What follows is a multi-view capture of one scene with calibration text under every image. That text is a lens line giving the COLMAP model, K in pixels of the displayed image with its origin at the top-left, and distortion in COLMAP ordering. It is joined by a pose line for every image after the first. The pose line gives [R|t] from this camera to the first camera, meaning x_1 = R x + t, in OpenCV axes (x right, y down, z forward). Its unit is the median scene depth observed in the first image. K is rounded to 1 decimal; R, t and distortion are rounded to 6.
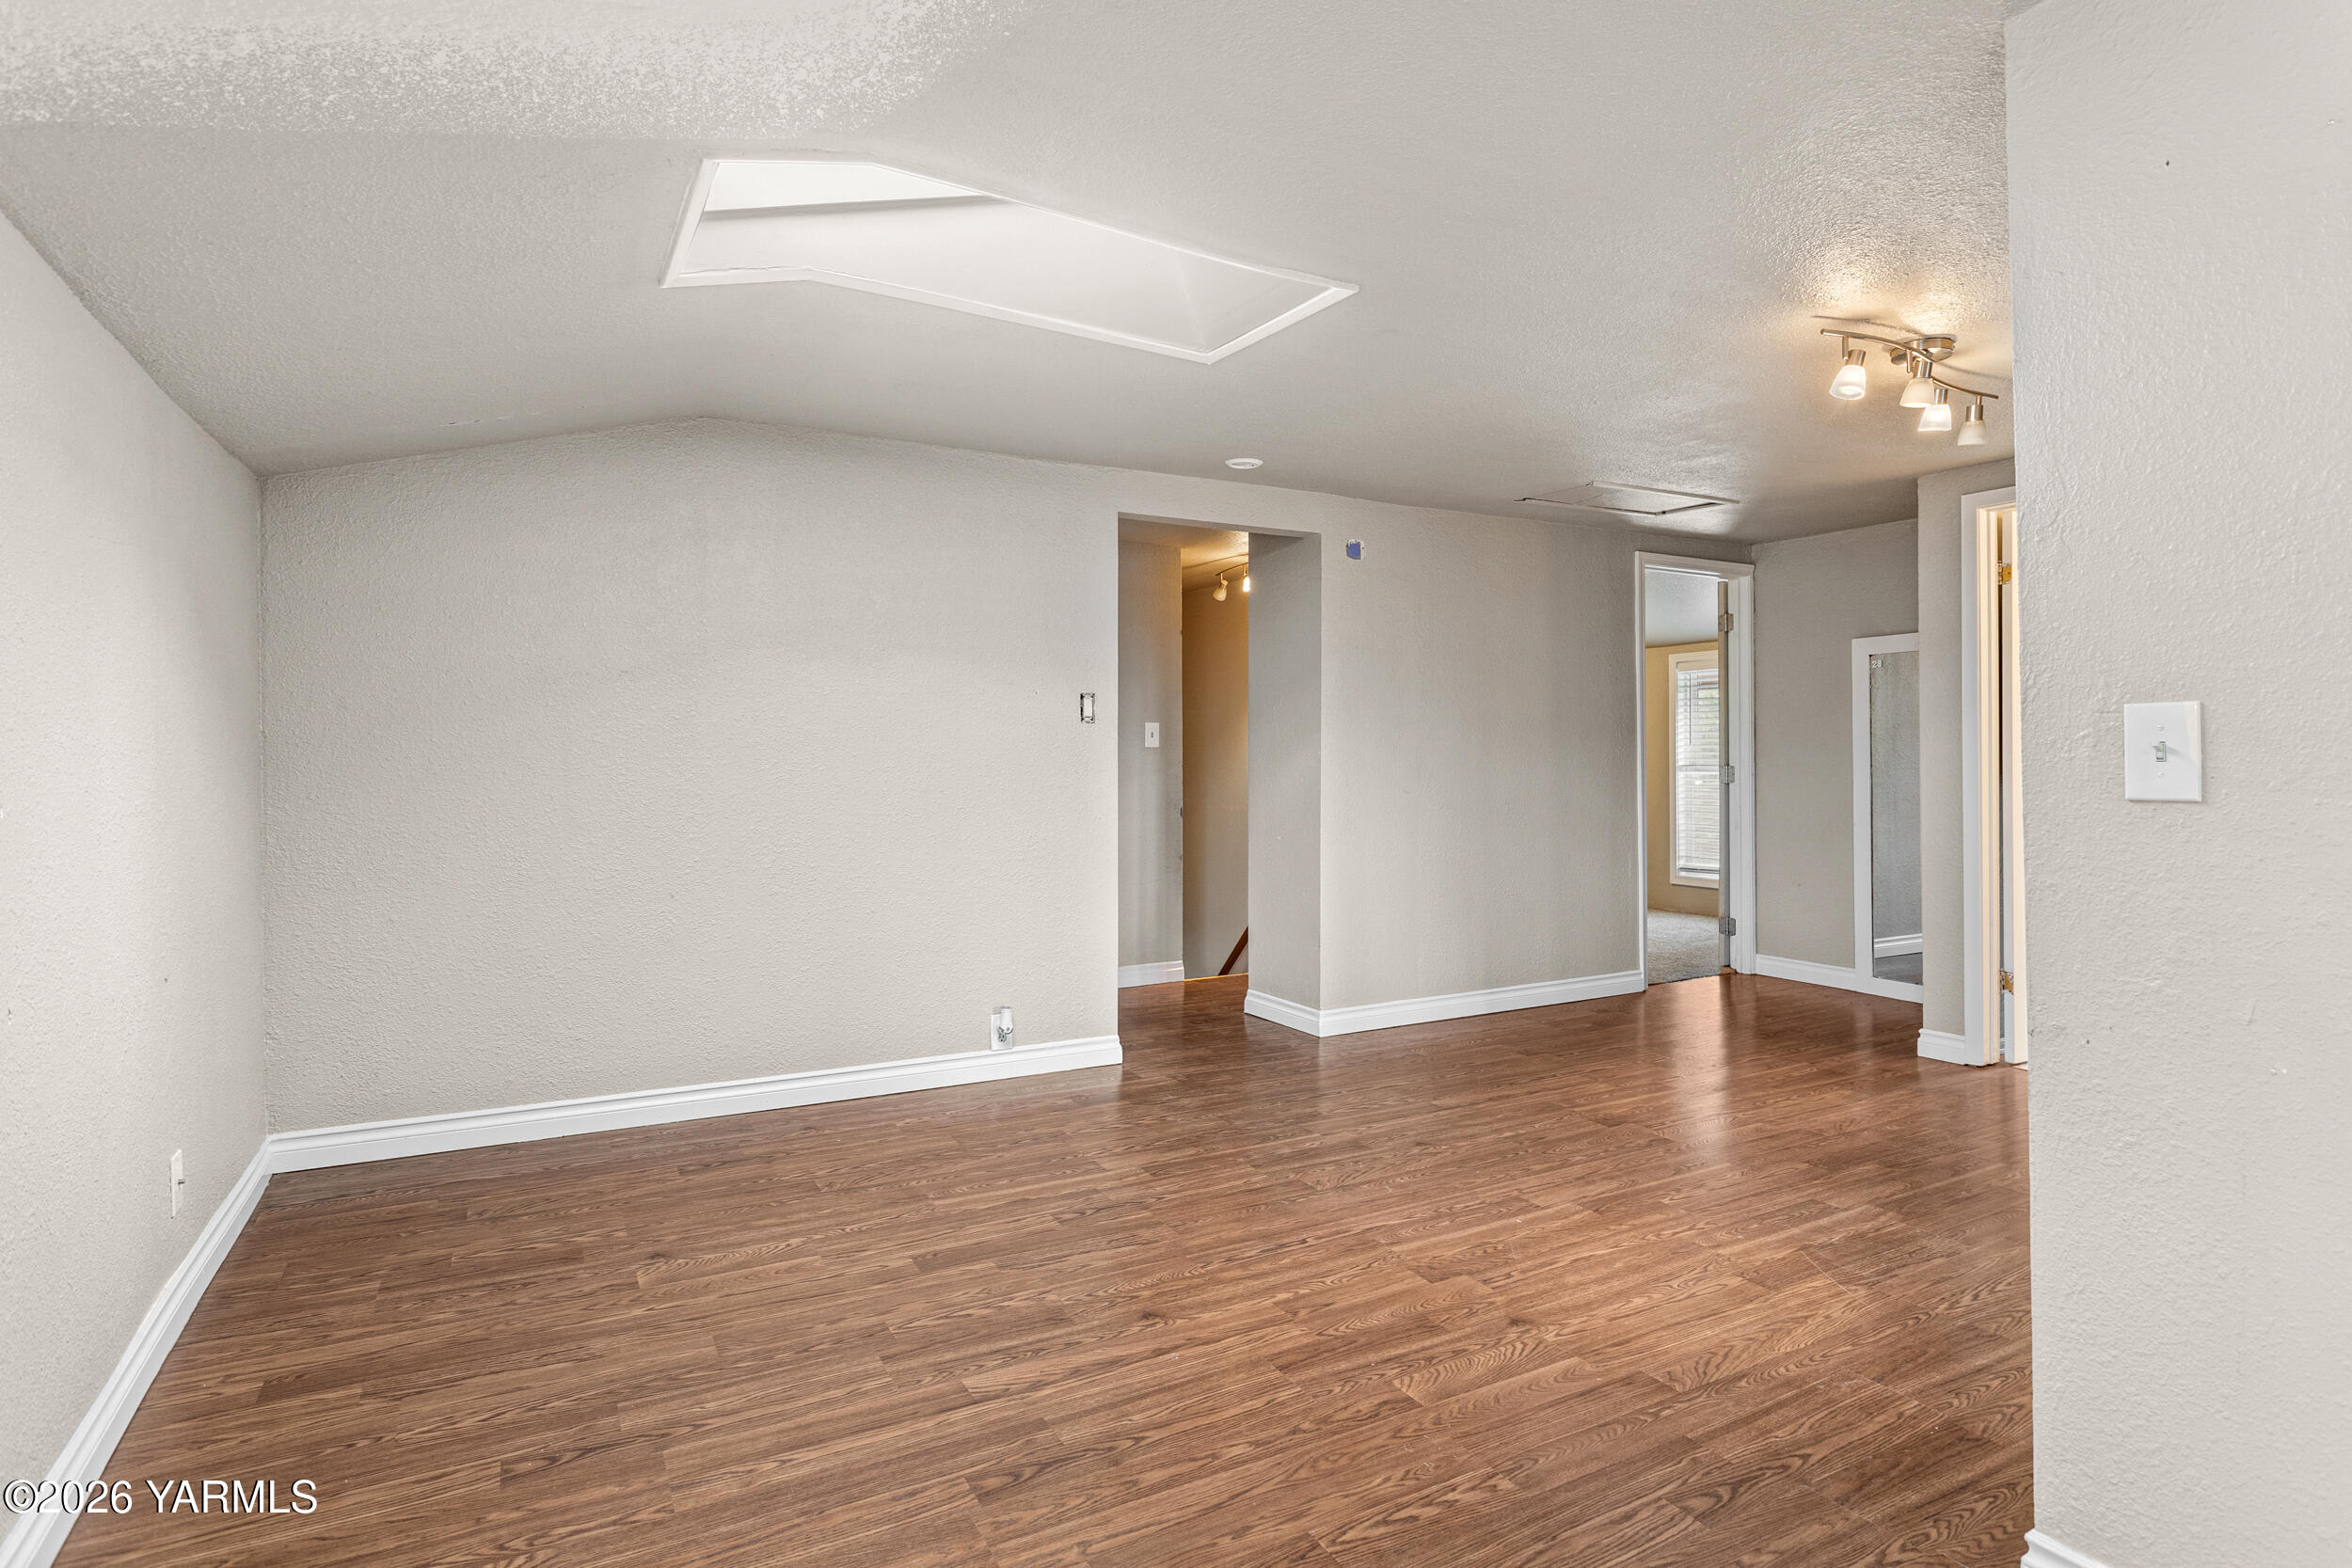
lens RADIAL K [[1221.5, 0, 1180.2], [0, 1221.5, 749.5], [0, 0, 1]] dist [-0.002802, 0.000471]
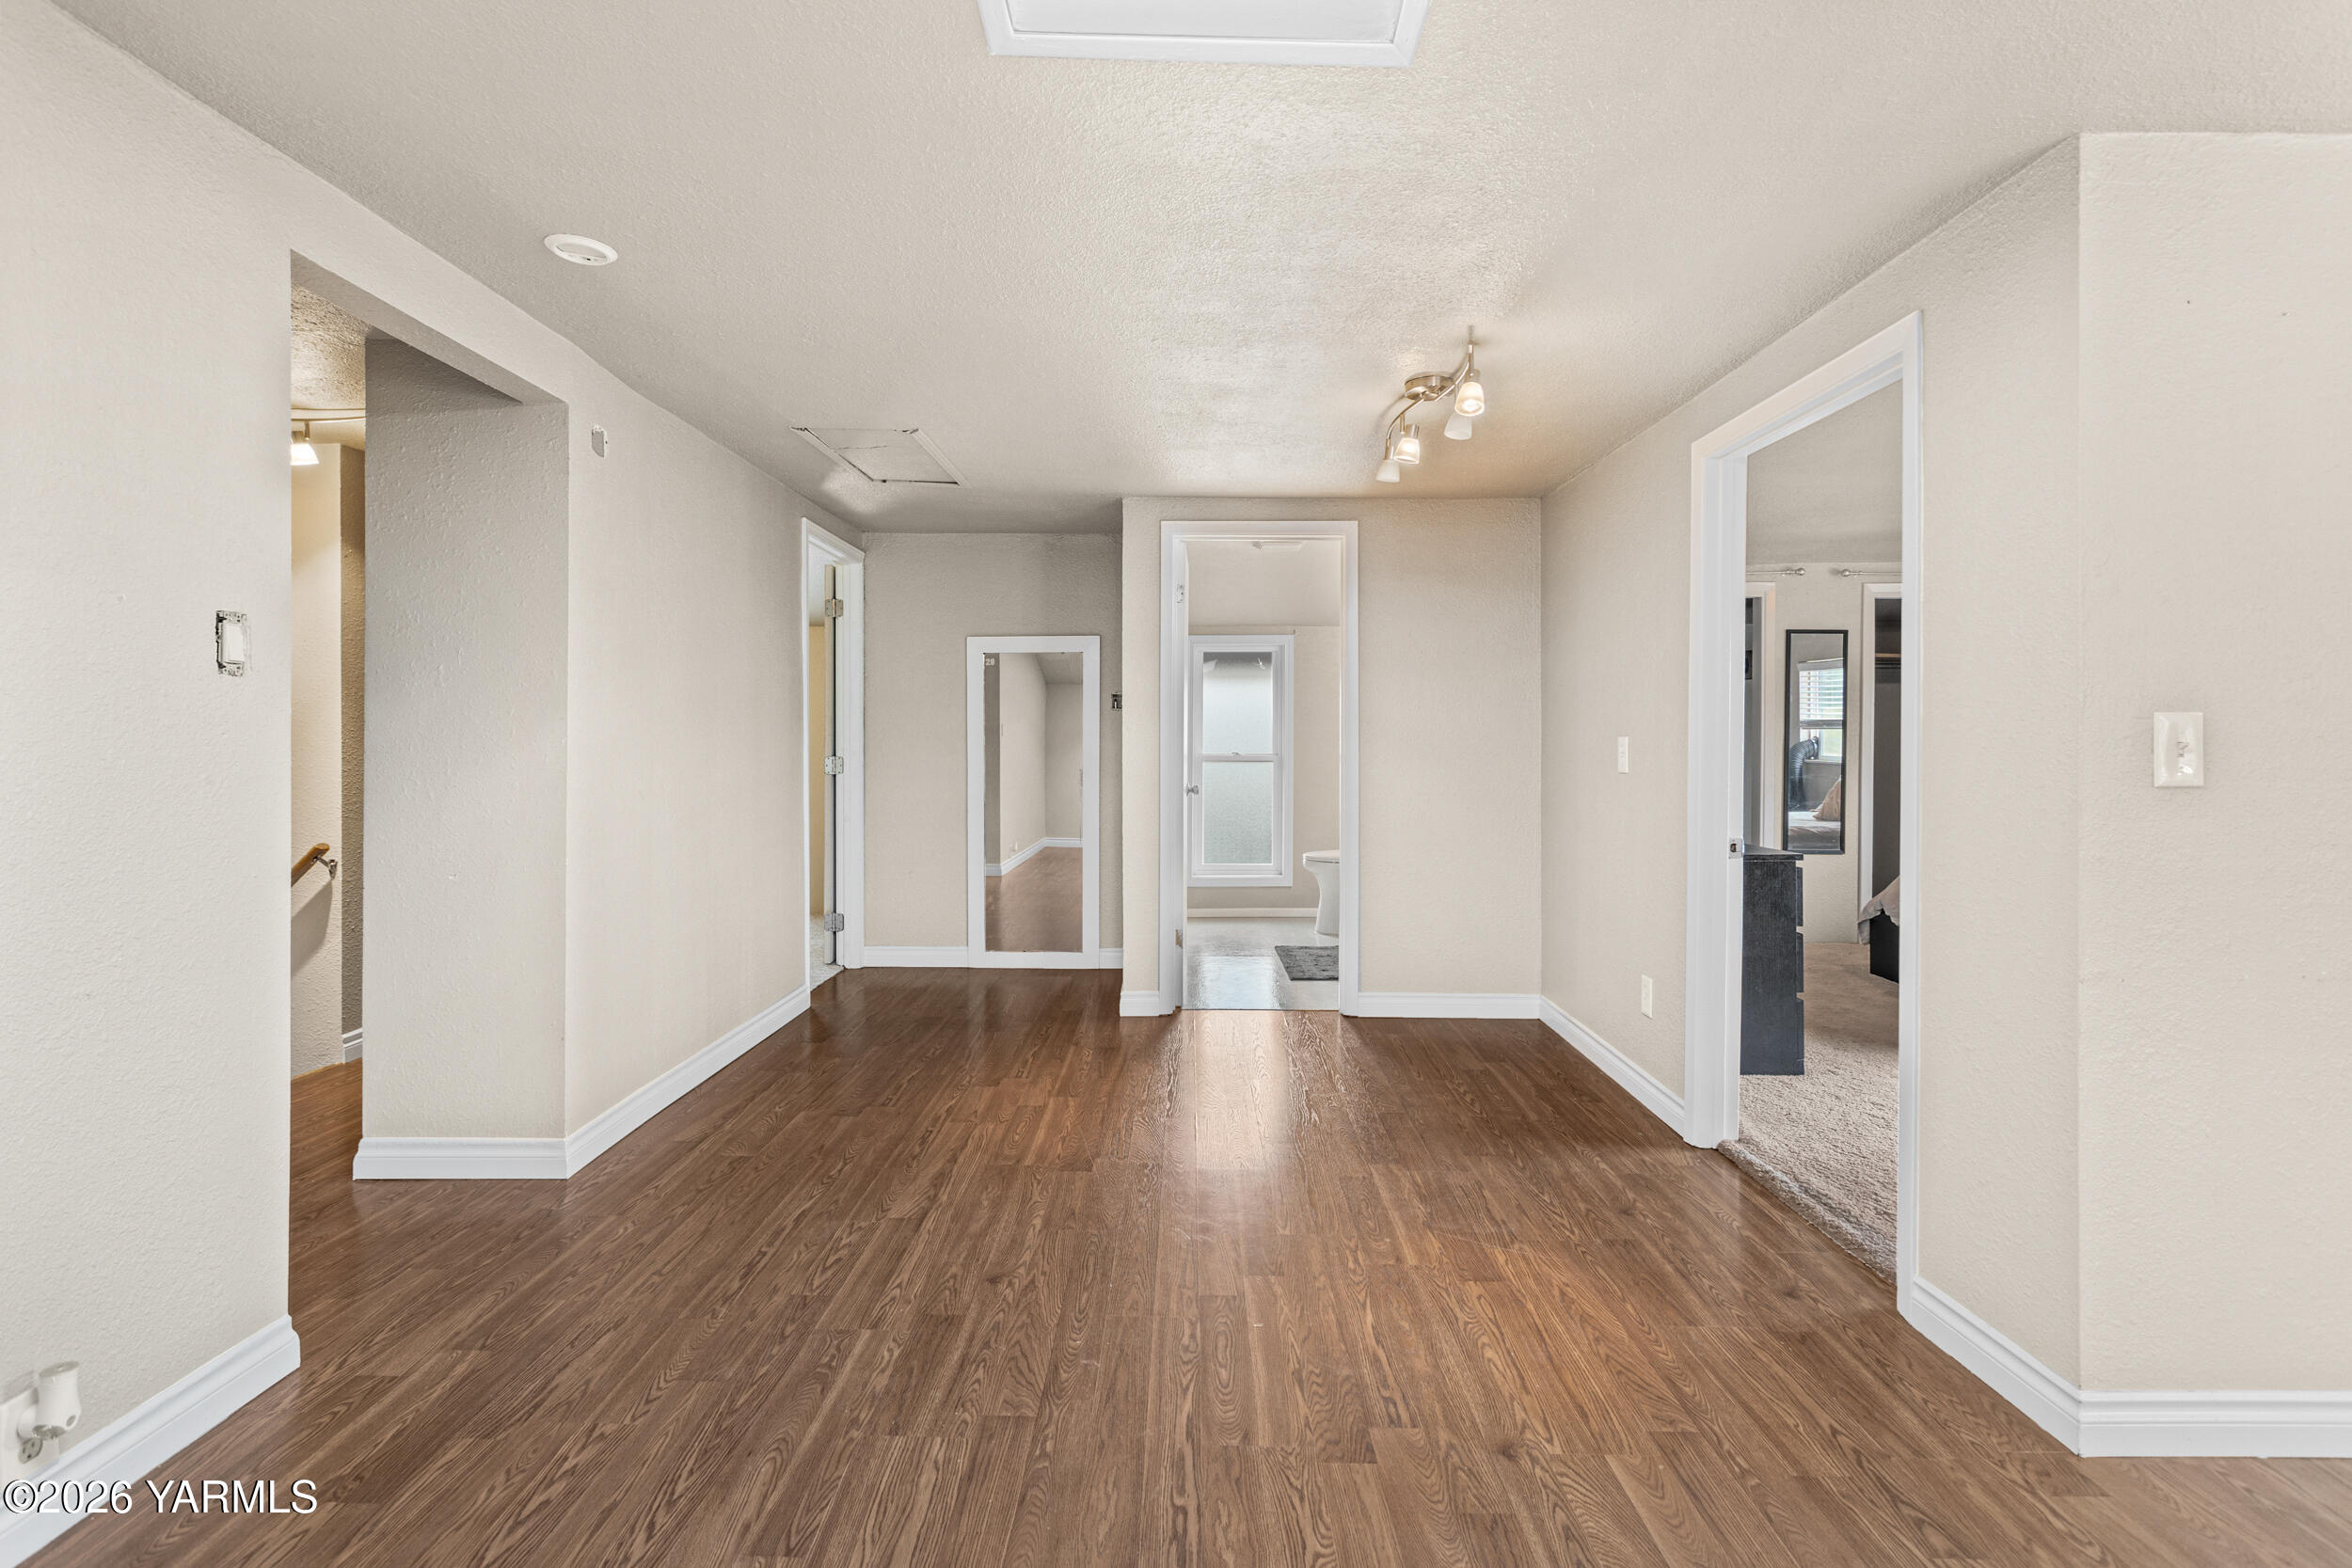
lens RADIAL K [[1110.0, 0, 1176.4], [0, 1110.0, 748.3], [0, 0, 1]] dist [-0.004286, 0.004217]
pose [[0.490109, 0.000885, 0.871660, -0.404665], [-0.008157, 0.999960, 0.003572, 0.002437], [-0.871623, -0.008860, 0.490097, 0.718719]]
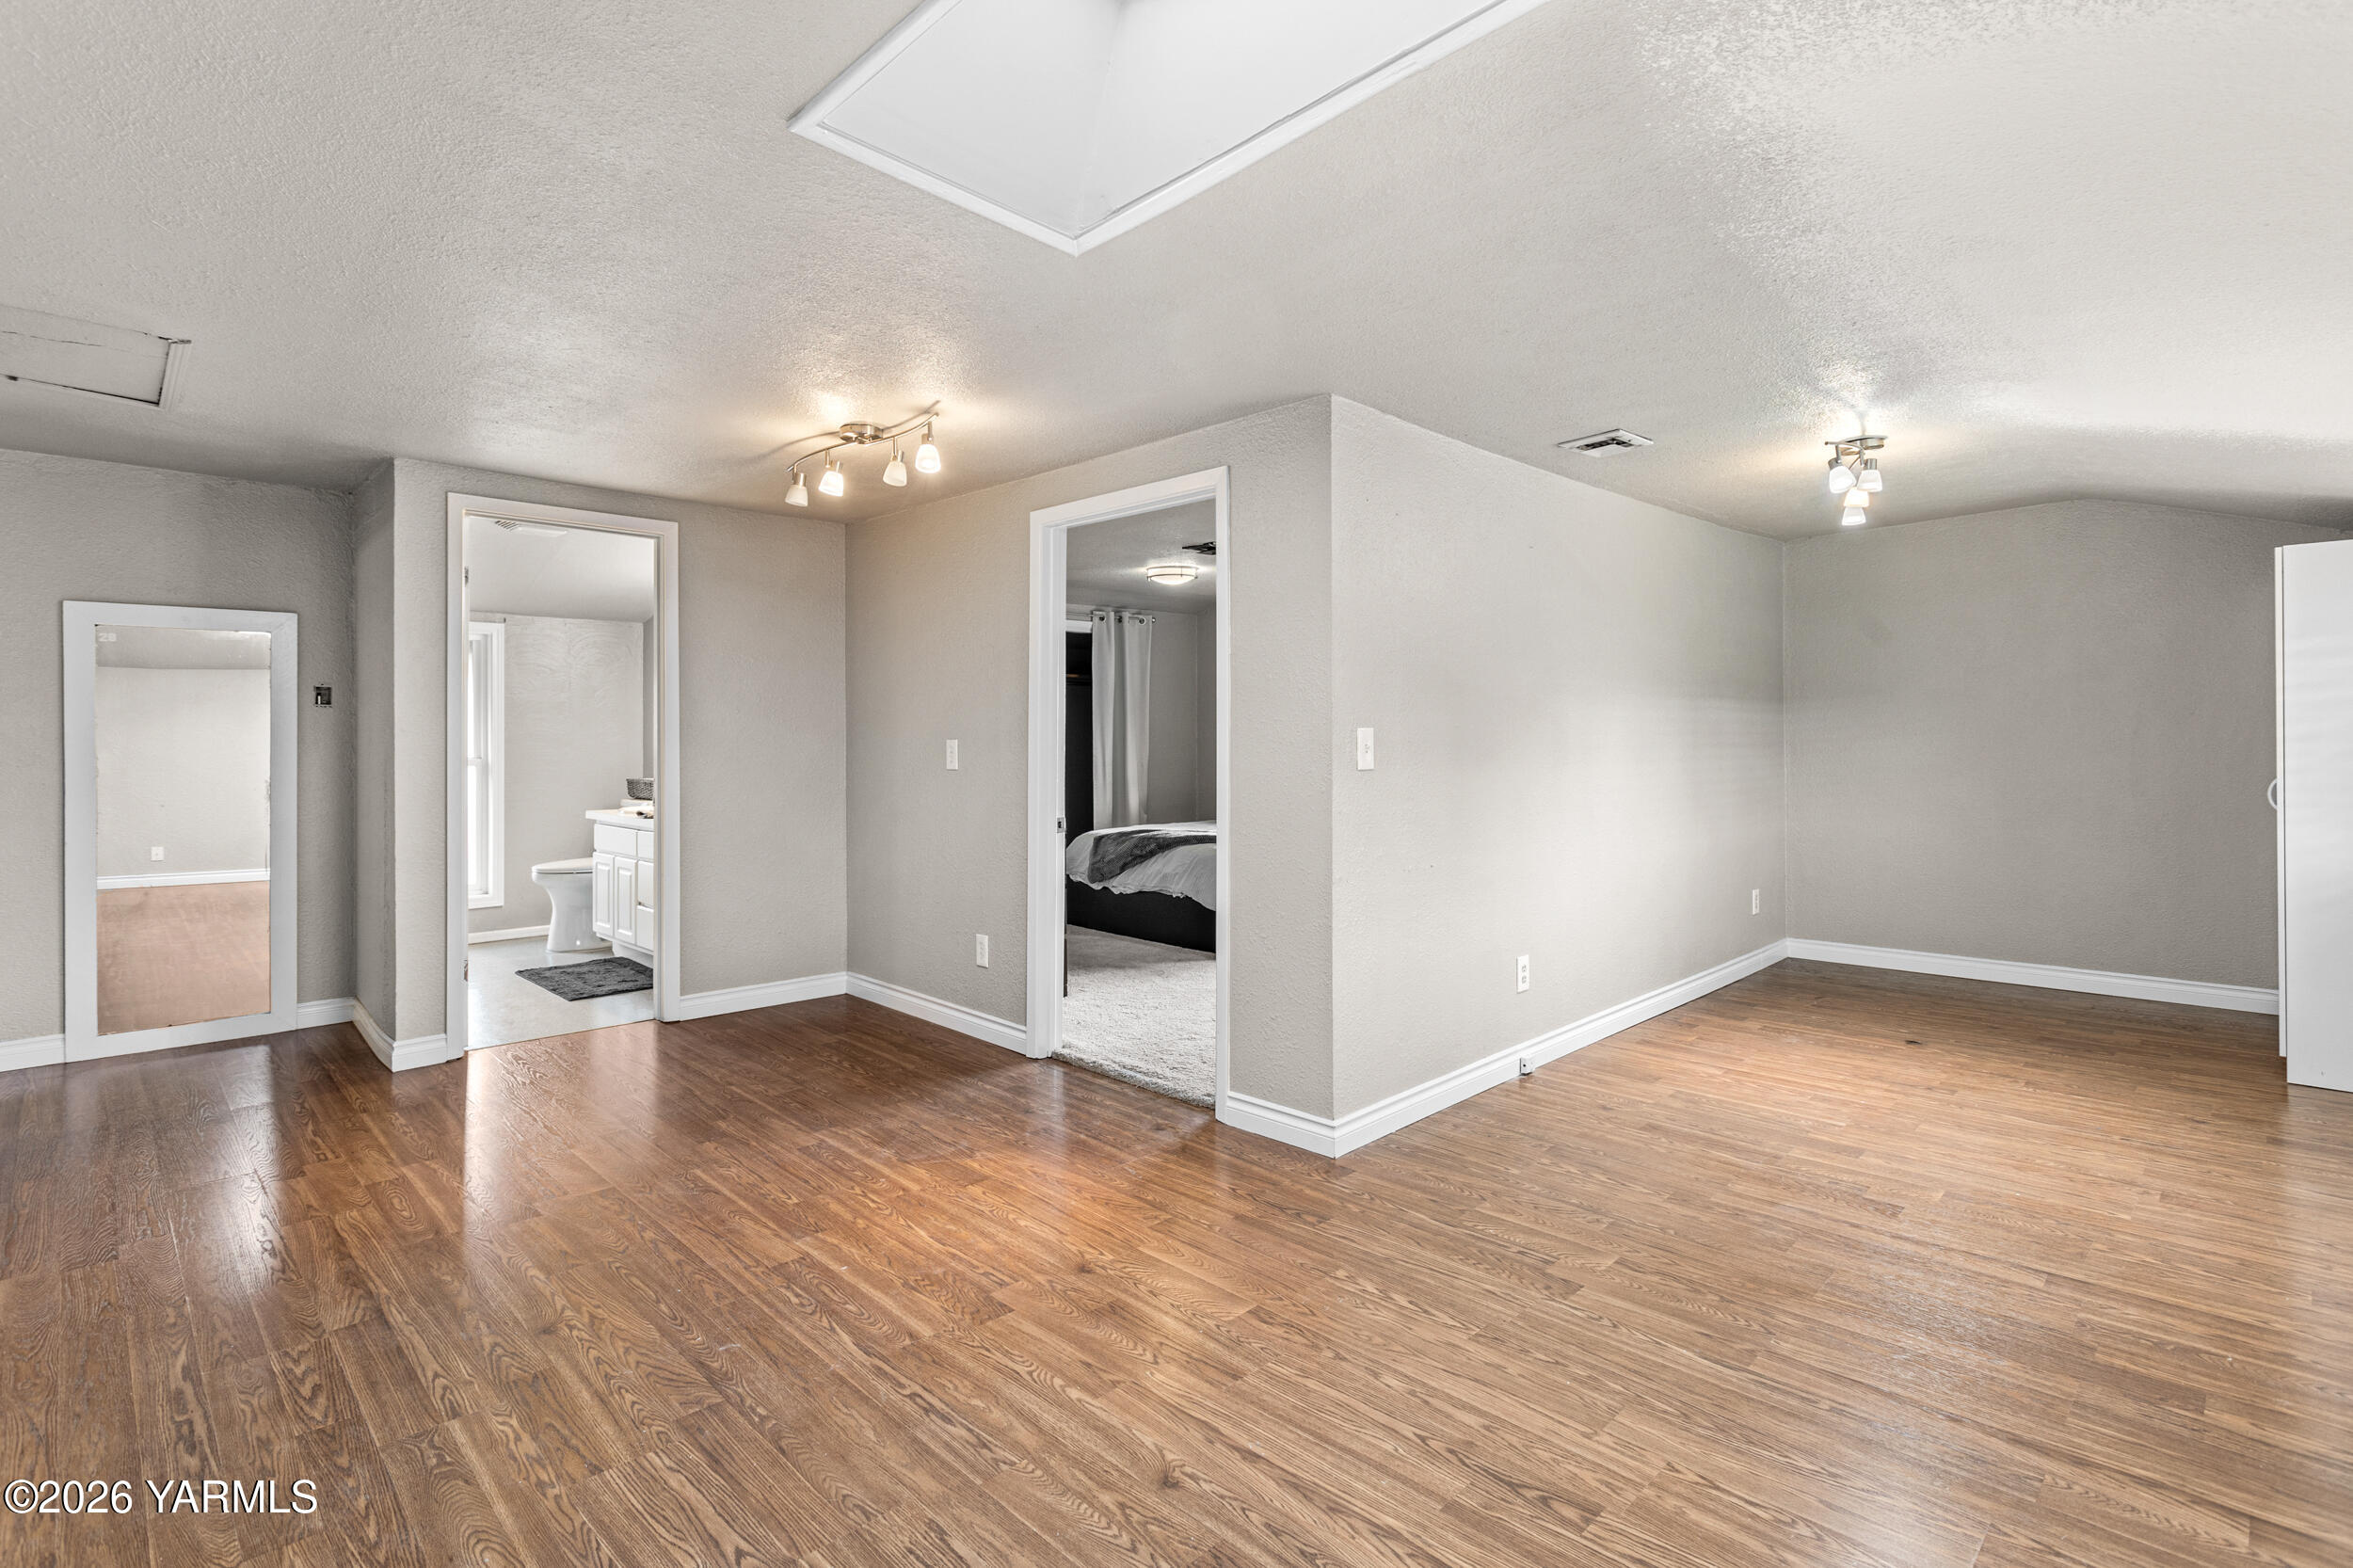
lens RADIAL K [[1110.6, 0, 1176.9], [0, 1110.6, 748.3], [0, 0, 1]] dist [-0.004286, 0.004217]
pose [[-0.279327, -0.002520, 0.960193, -0.607262], [-0.001251, 0.999997, 0.002261, -0.003016], [-0.960195, -0.000569, -0.279329, 1.032170]]
